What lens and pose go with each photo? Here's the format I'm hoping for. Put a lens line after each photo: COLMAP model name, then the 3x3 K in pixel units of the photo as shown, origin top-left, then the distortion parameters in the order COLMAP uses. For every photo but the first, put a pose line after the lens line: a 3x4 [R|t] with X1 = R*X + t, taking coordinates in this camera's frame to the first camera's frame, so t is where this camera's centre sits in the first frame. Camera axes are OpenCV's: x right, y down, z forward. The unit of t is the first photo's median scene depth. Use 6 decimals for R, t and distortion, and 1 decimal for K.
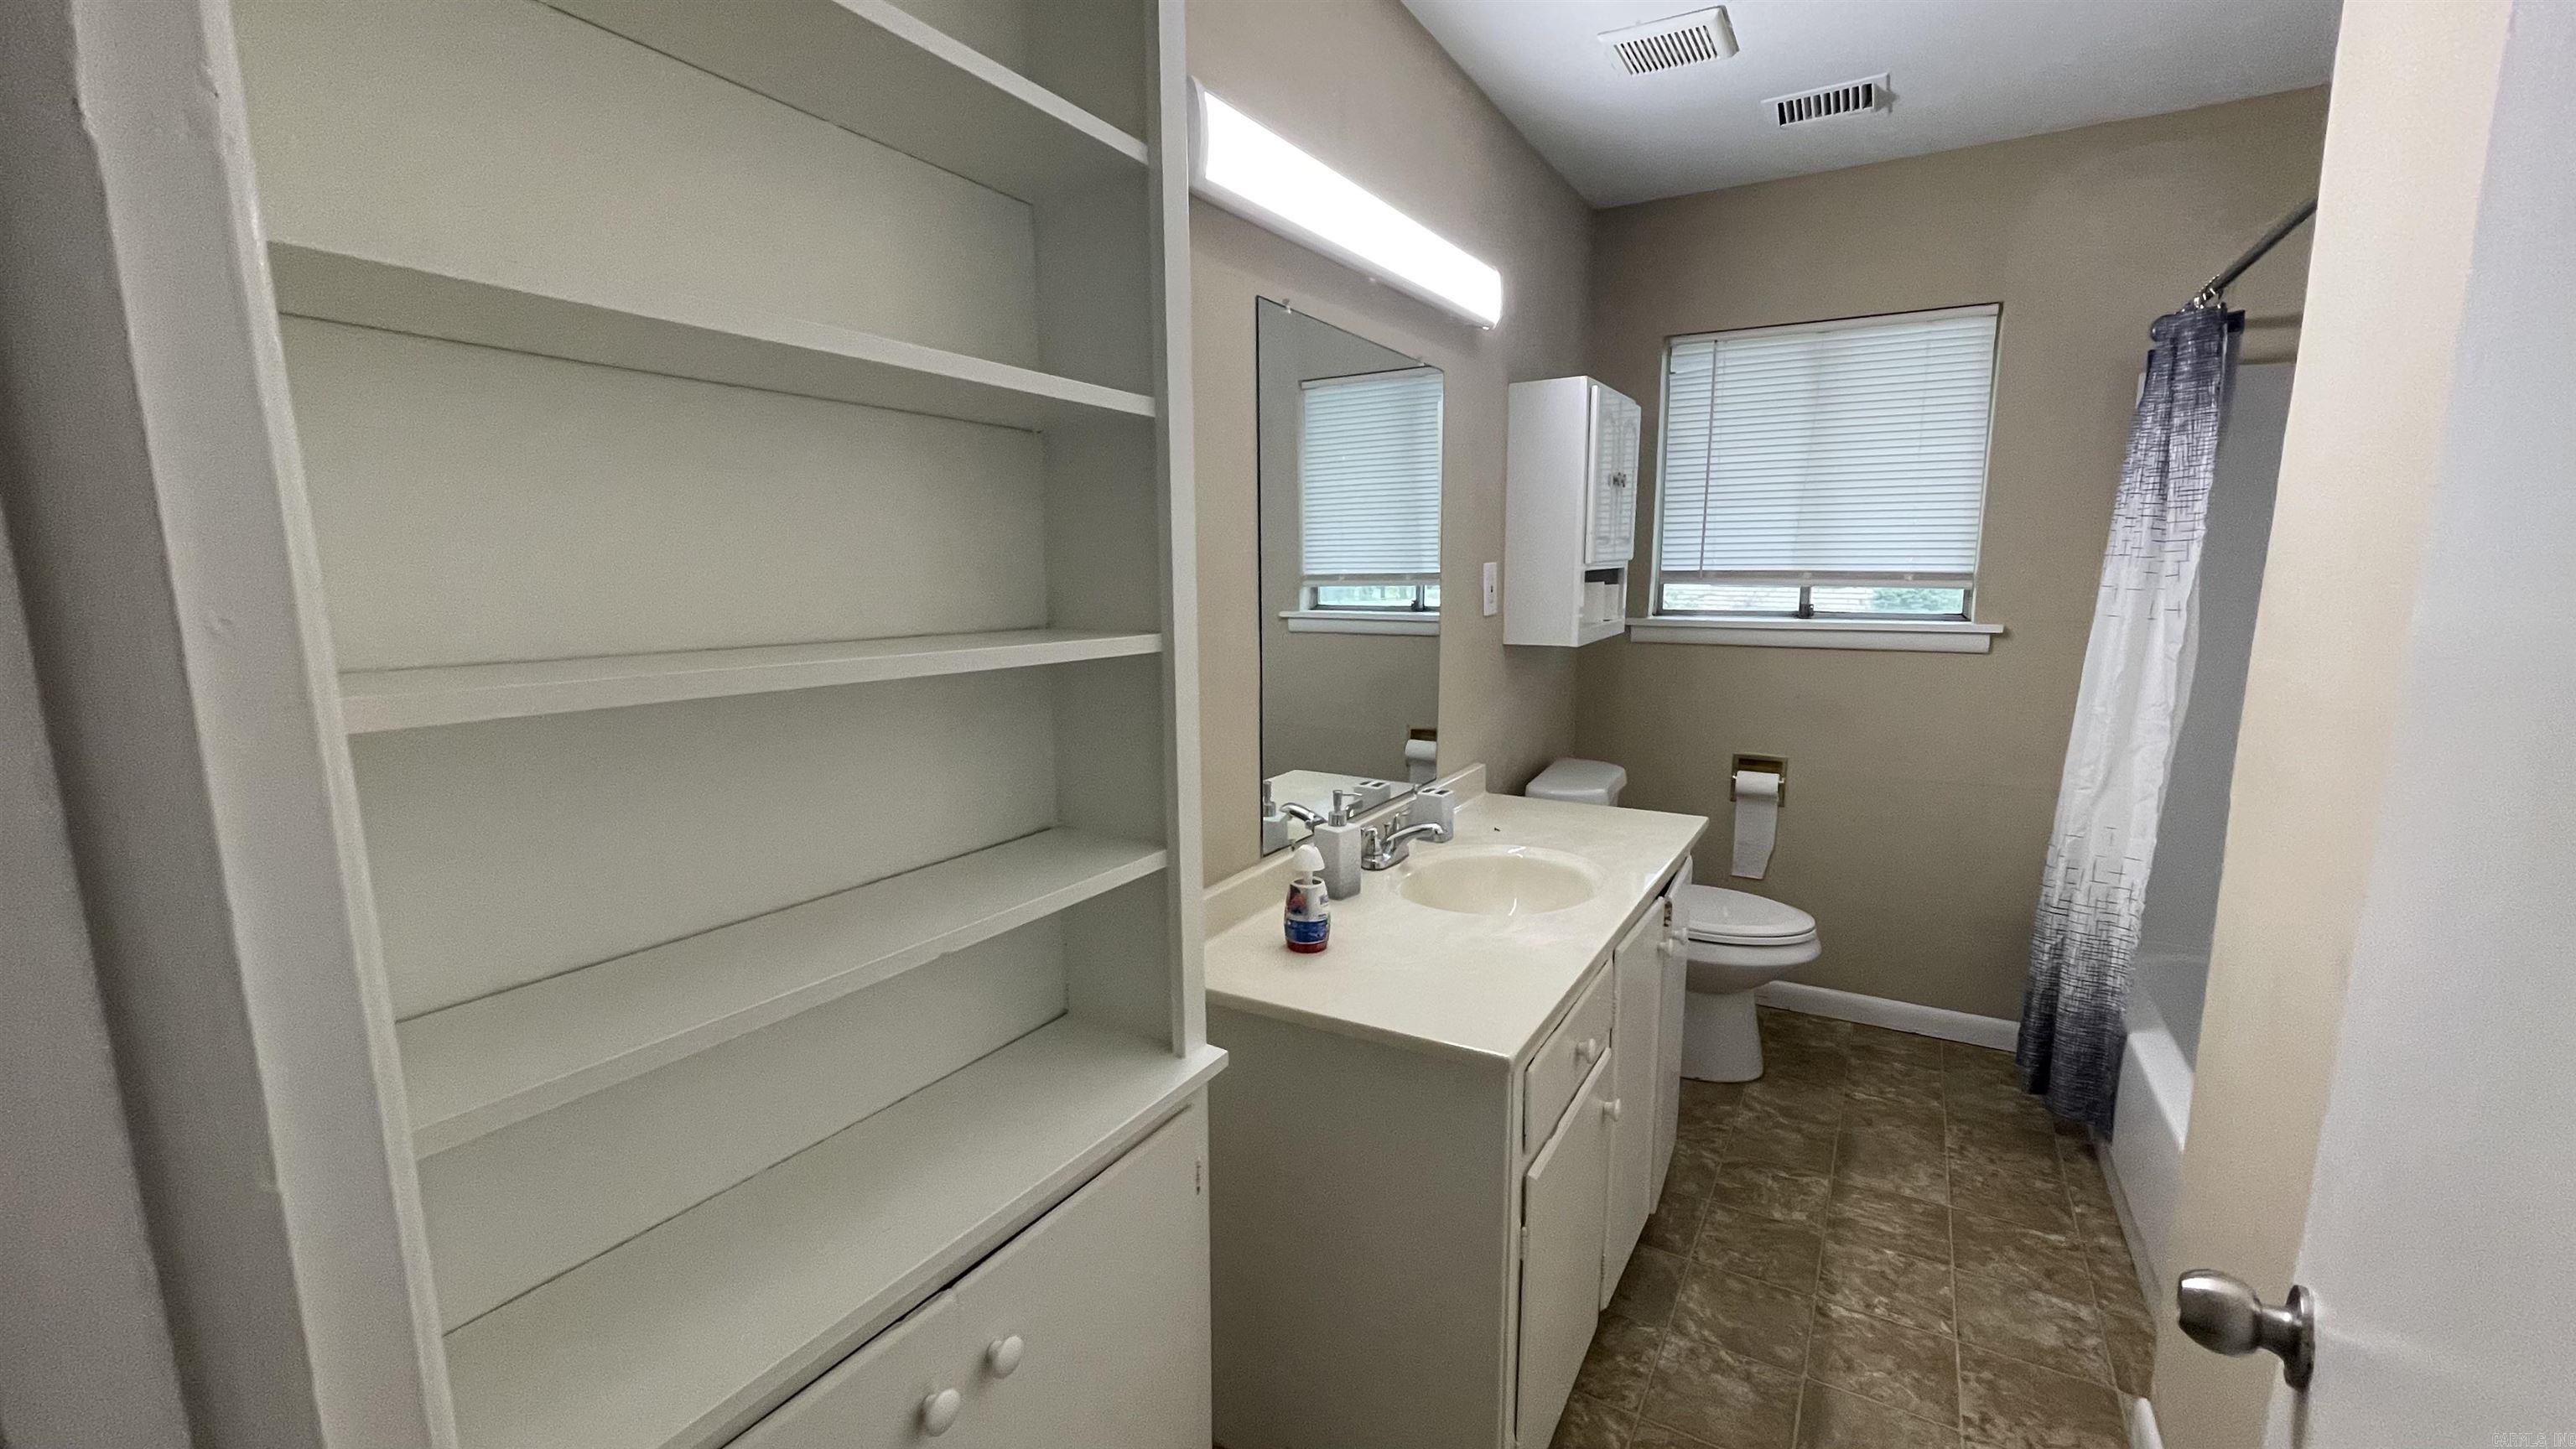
lens RADIAL K [[1024.5, 0, 1289.1], [0, 1024.5, 722.8], [0, 0, 1]] dist [-0.006456, -0.000566]
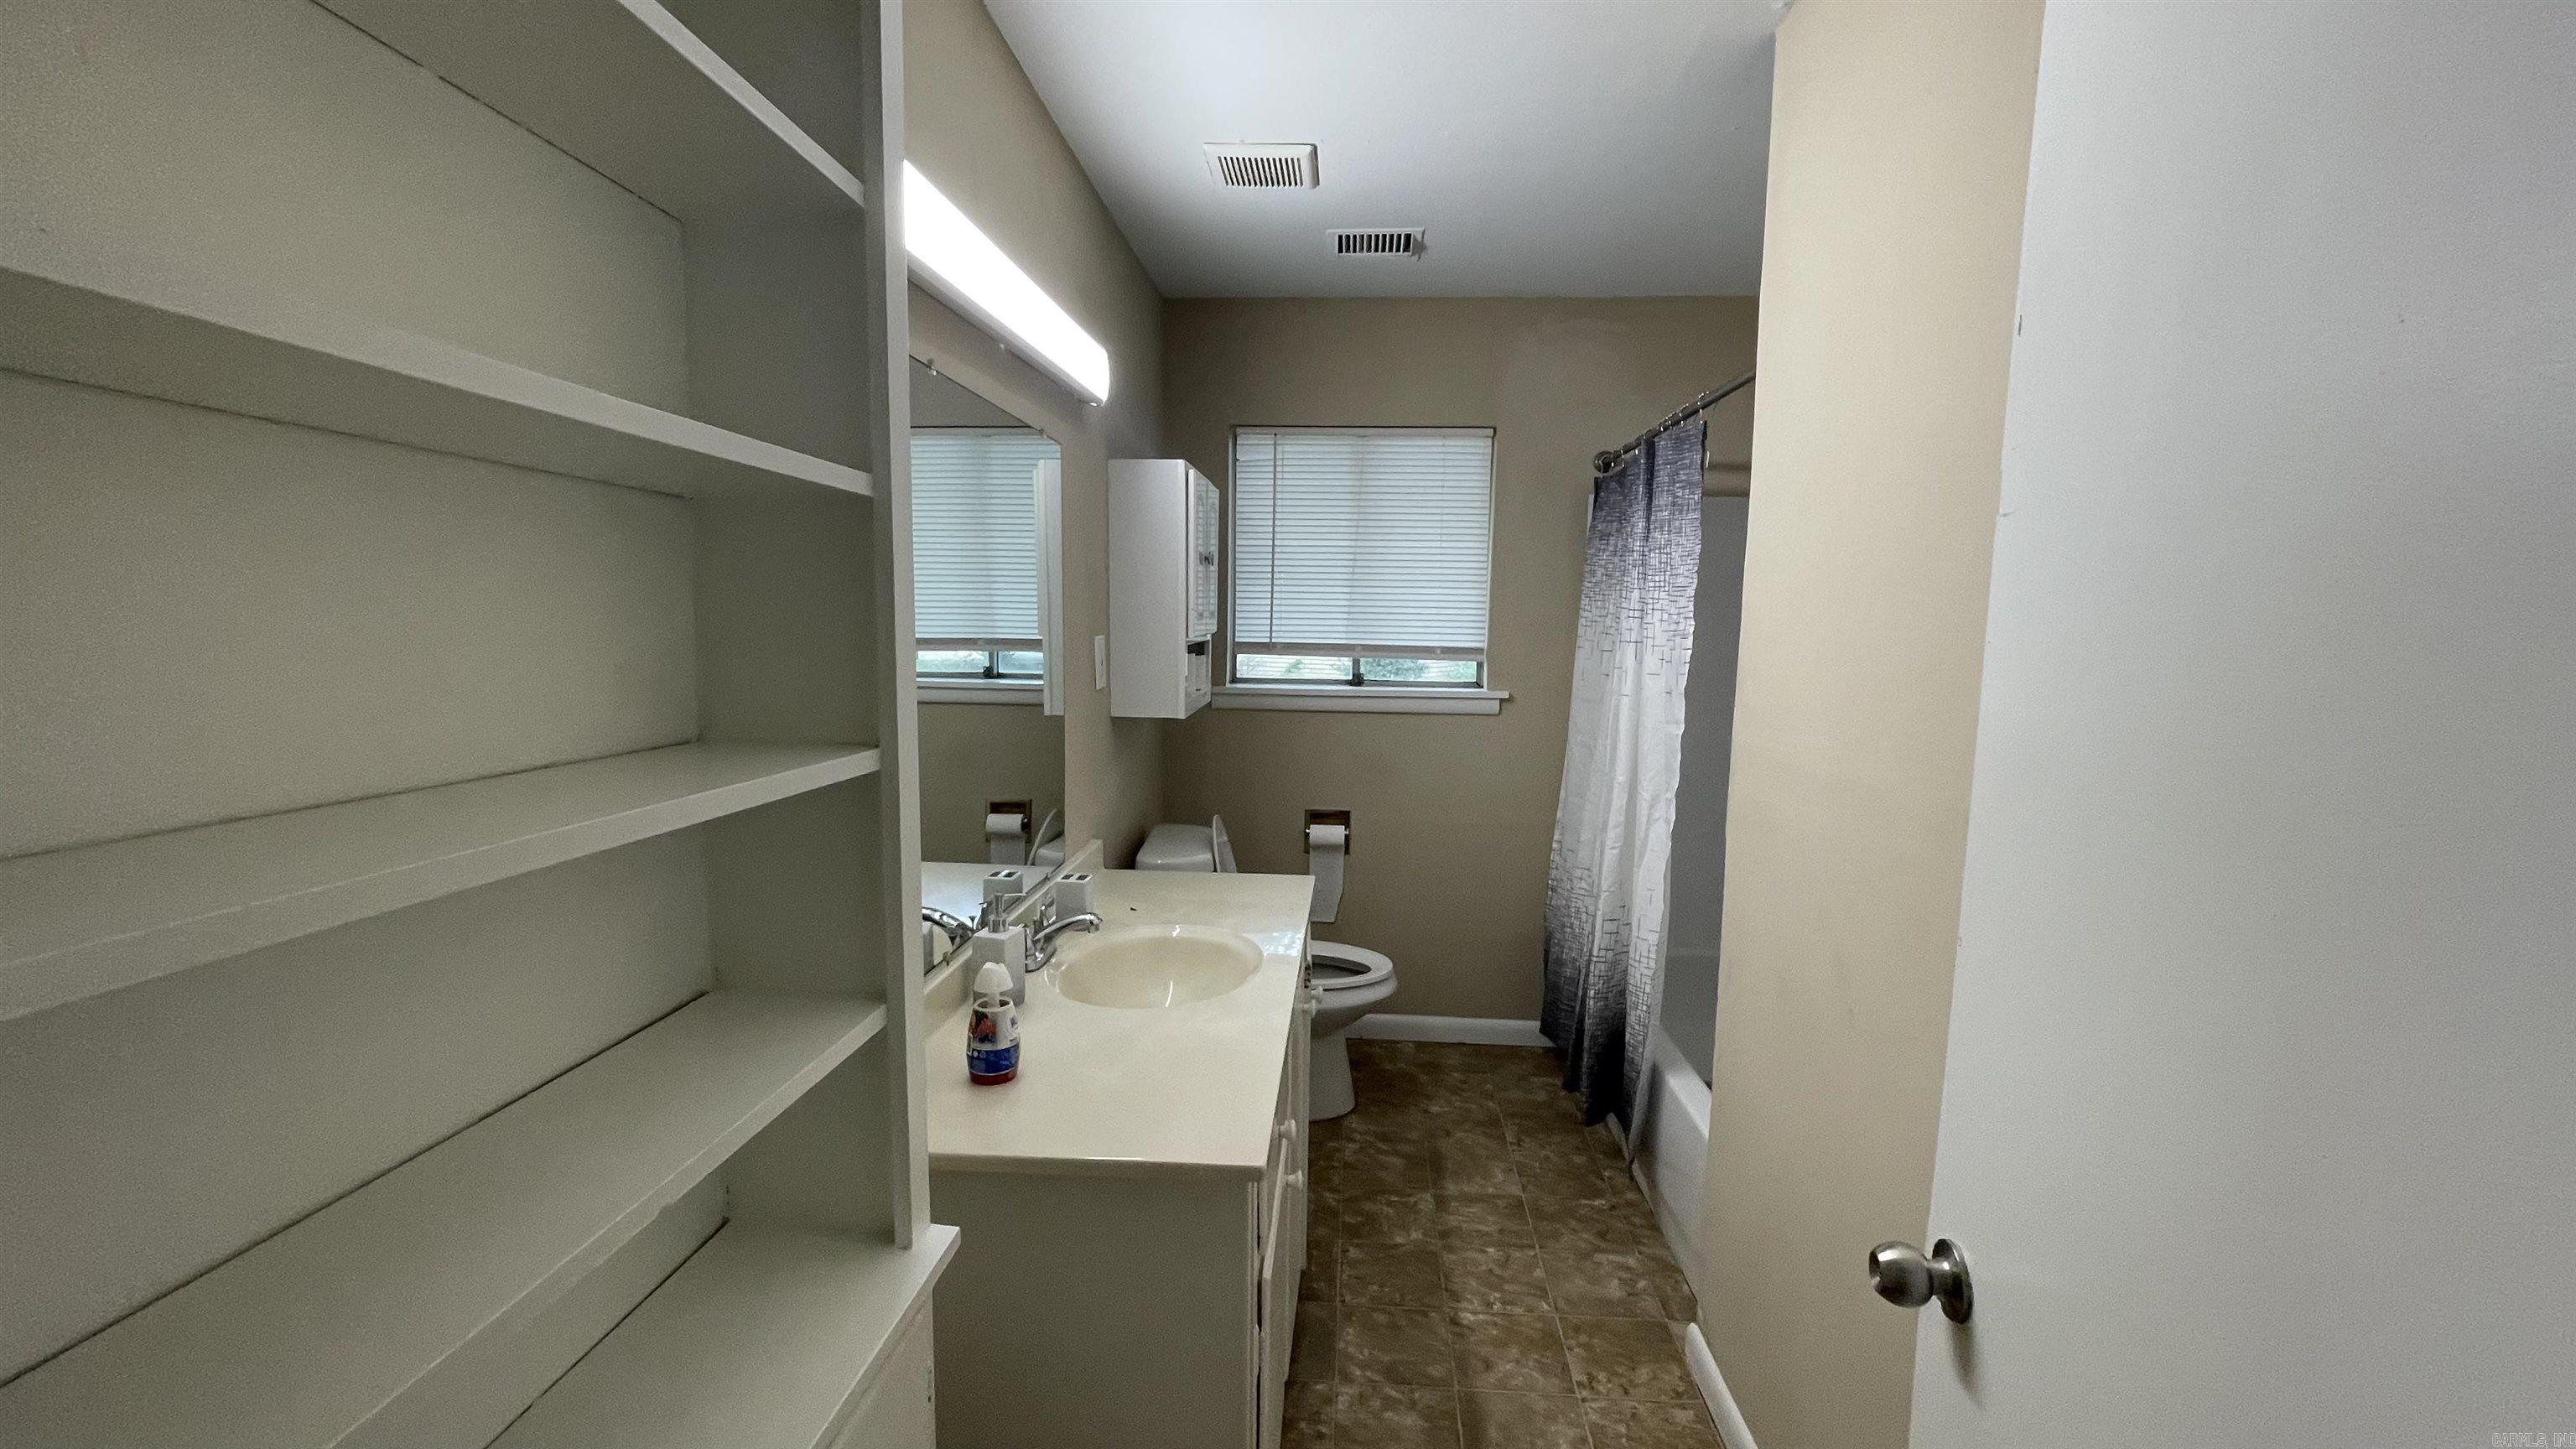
lens RADIAL K [[1024.5, 0, 1275.7], [0, 1024.5, 725.7], [0, 0, 1]] dist [-0.006456, -0.000566]
pose [[0.895065, -0.026403, 0.445153, -0.115354], [0.046979, 0.998274, -0.035251, -0.033865], [-0.443454, 0.052465, 0.894760, 0.055093]]
